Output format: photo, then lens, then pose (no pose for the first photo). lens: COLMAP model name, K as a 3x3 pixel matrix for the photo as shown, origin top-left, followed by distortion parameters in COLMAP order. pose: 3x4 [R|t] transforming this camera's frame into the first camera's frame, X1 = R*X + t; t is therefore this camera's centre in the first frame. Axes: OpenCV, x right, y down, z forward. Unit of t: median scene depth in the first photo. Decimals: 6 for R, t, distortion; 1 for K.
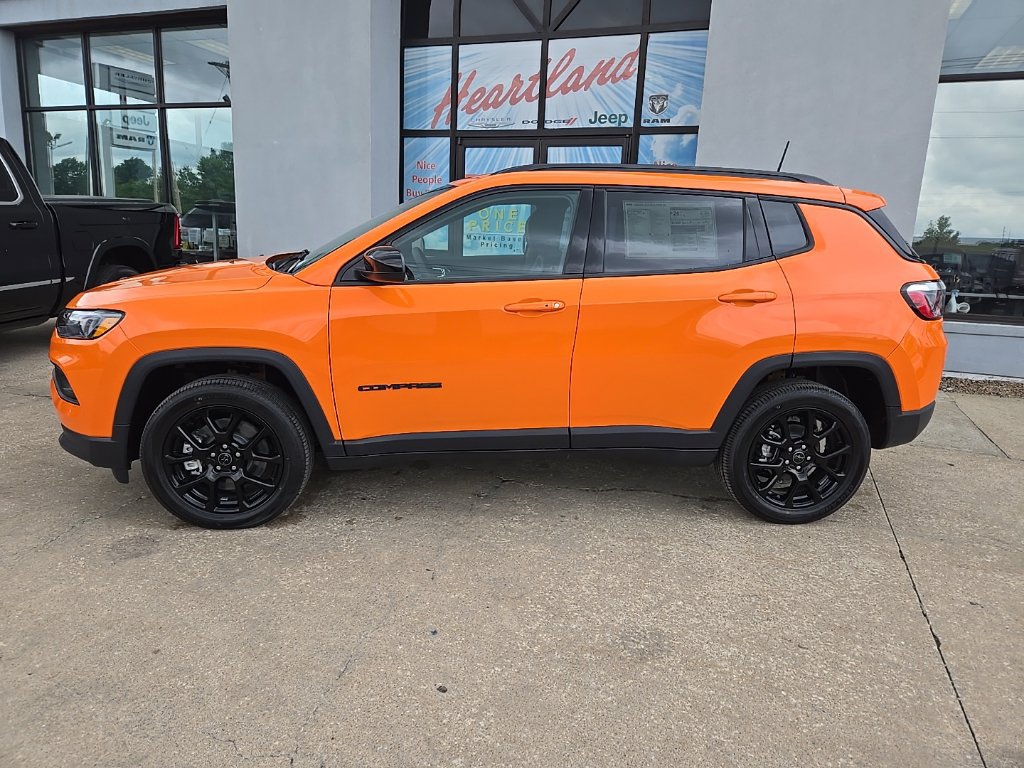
lens RADIAL K [[688.3, 0, 509.6], [0, 688.3, 383.5], [0, 0, 1]] dist [0.066032, -0.053534]
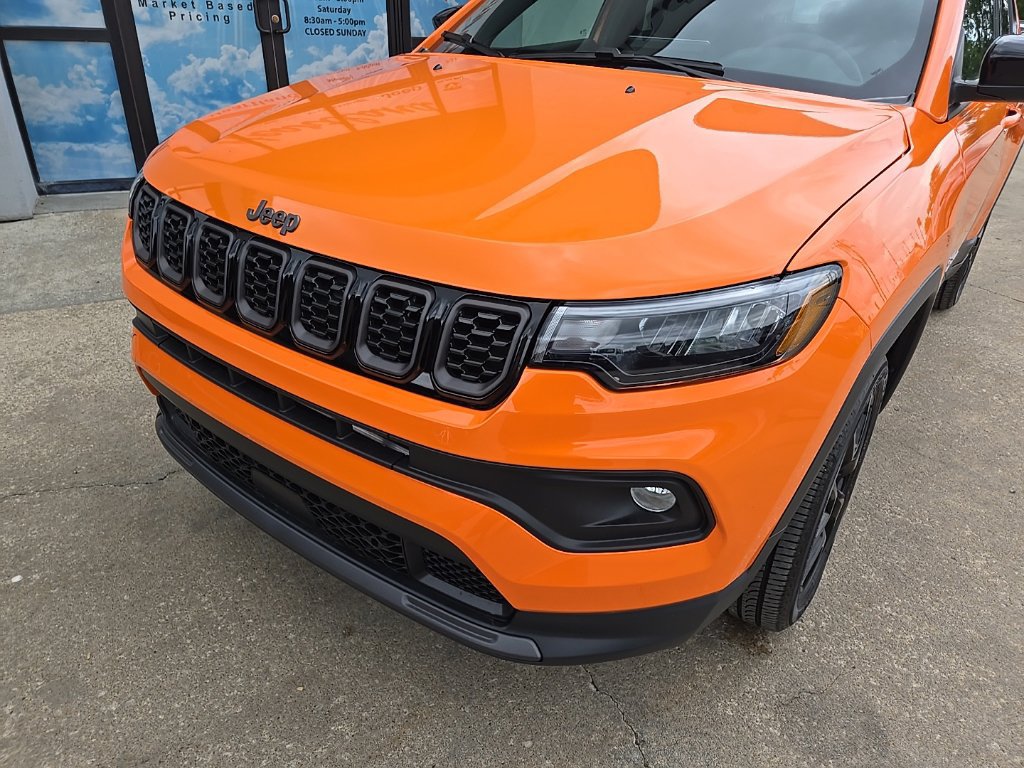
lens RADIAL K [[688.3, 0, 512.8], [0, 688.3, 387.2], [0, 0, 1]] dist [0.066032, -0.053534]
pose [[0.658527, -0.363346, 0.659031, -0.398429], [0.152312, 0.921949, 0.356106, -0.085243], [-0.736983, -0.134127, 0.662470, 0.374420]]
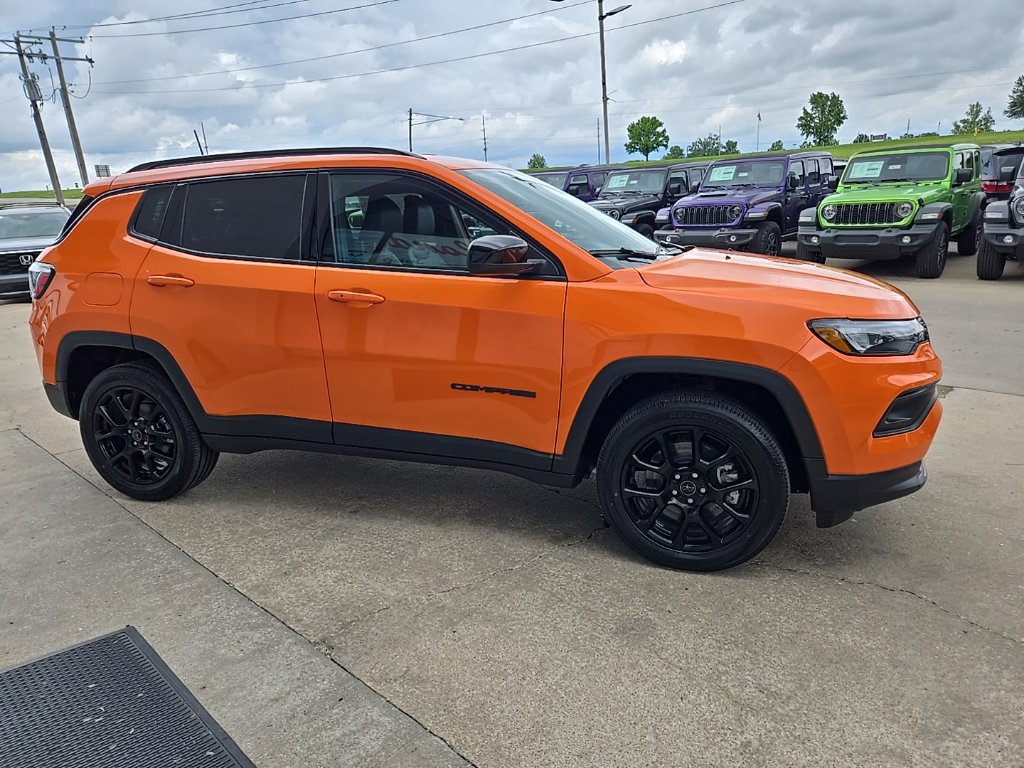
lens RADIAL K [[688.3, 0, 504.8], [0, 688.3, 391.3], [0, 0, 1]] dist [0.066032, -0.053534]
pose [[-0.922503, -0.100347, 0.372718, -0.247547], [0.089453, 0.883748, 0.459334, -0.241853], [-0.375482, 0.457078, -0.806284, 1.011444]]
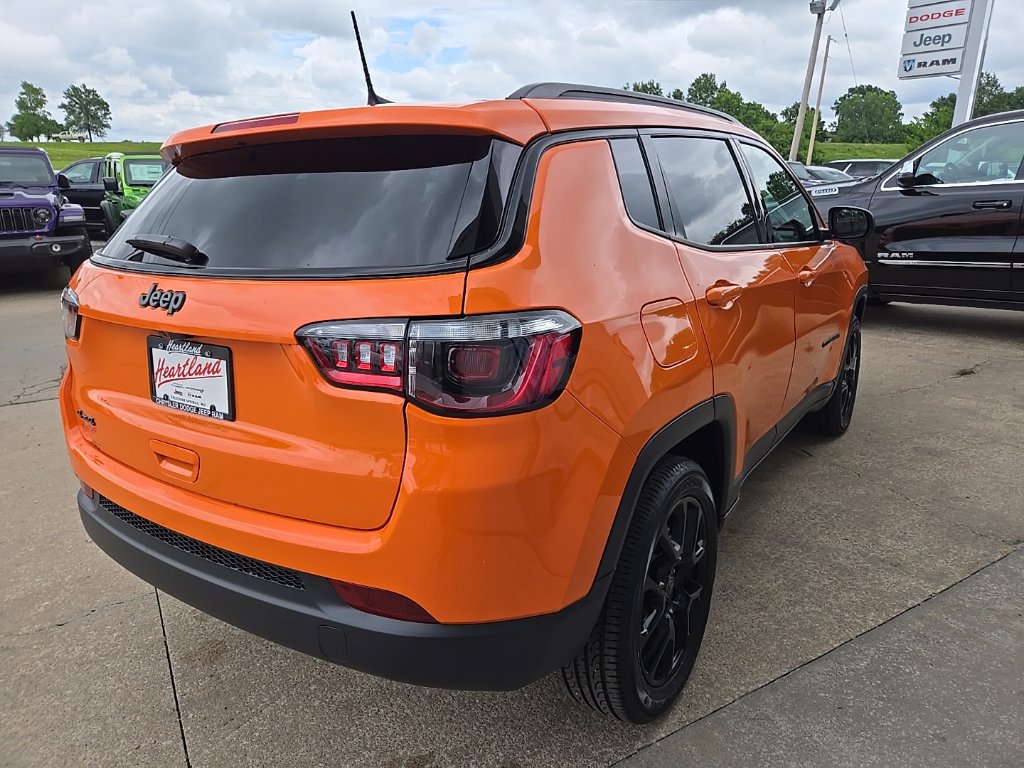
lens RADIAL K [[688.3, 0, 513.6], [0, 688.3, 386.4], [0, 0, 1]] dist [0.066032, -0.053534]
pose [[-0.621085, 0.195477, -0.758974, 0.411295], [-0.173292, 0.910177, 0.376229, -0.171965], [0.764345, 0.365194, -0.531423, 0.790408]]
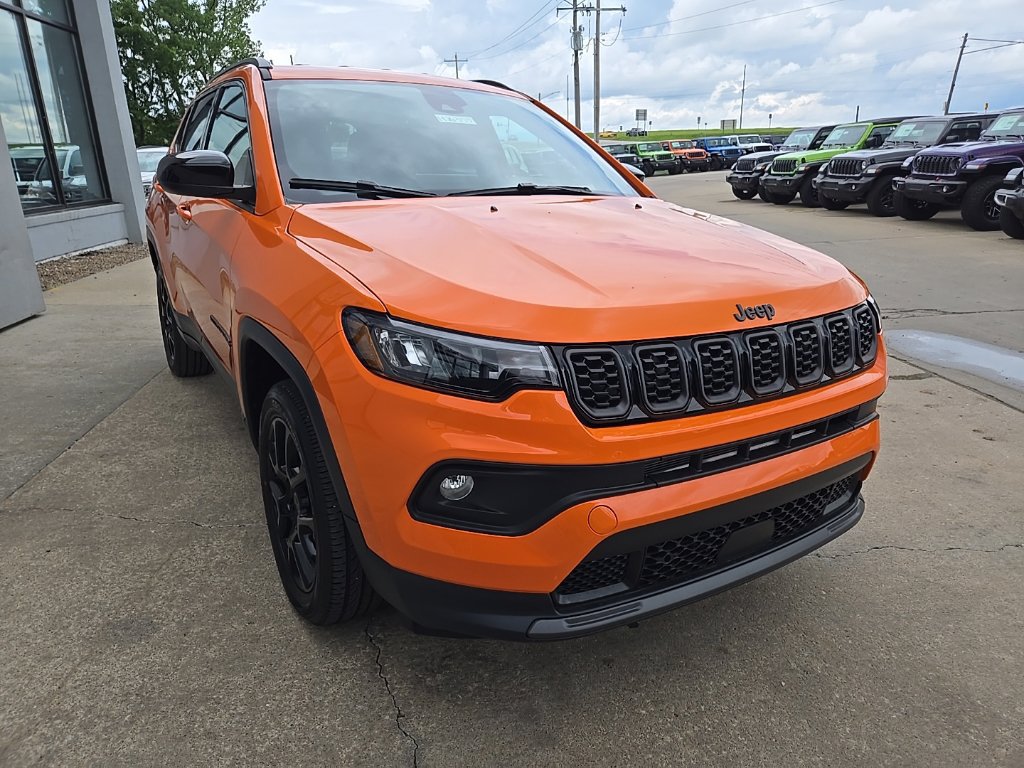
lens RADIAL K [[688.3, 0, 507.0], [0, 688.3, 384.8], [0, 0, 1]] dist [0.066032, -0.053534]
pose [[-0.453395, -0.311384, 0.835149, -0.470912], [0.172623, 0.888572, 0.425018, -0.162119], [-0.874434, 0.336867, -0.349122, 0.697099]]
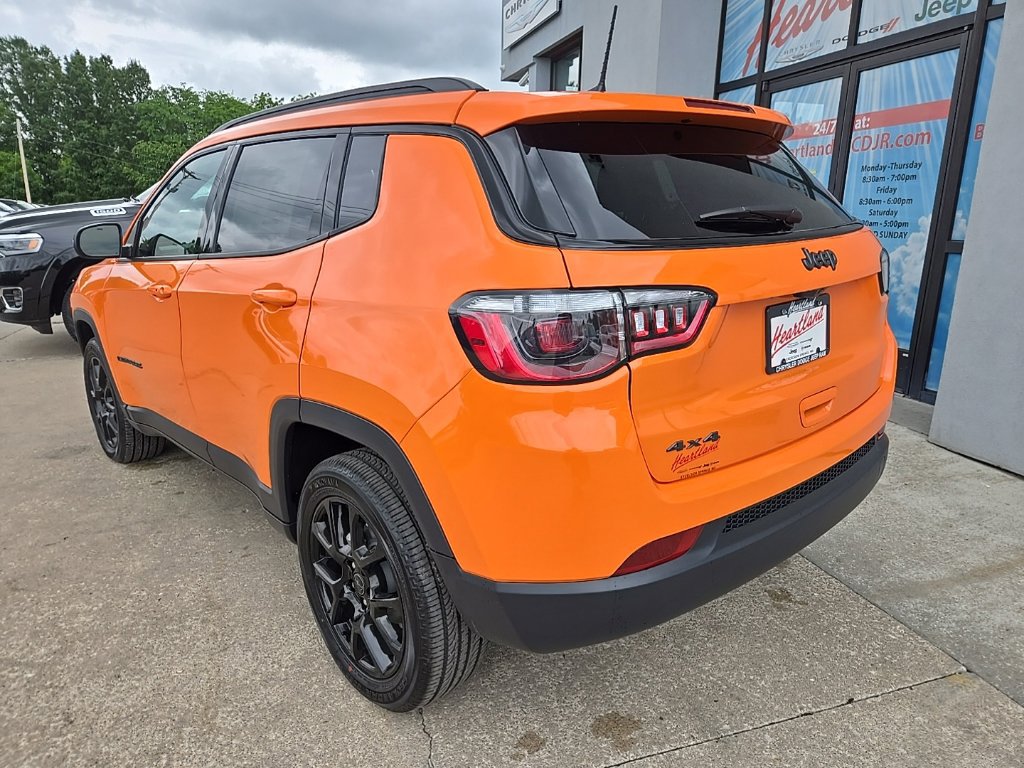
lens RADIAL K [[688.3, 0, 508.6], [0, 688.3, 383.3], [0, 0, 1]] dist [0.066032, -0.053534]
pose [[0.606006, 0.158108, -0.779589, 0.438619], [-0.144779, 0.985601, 0.087347, -0.059995], [0.782174, 0.059936, 0.620171, 0.352718]]
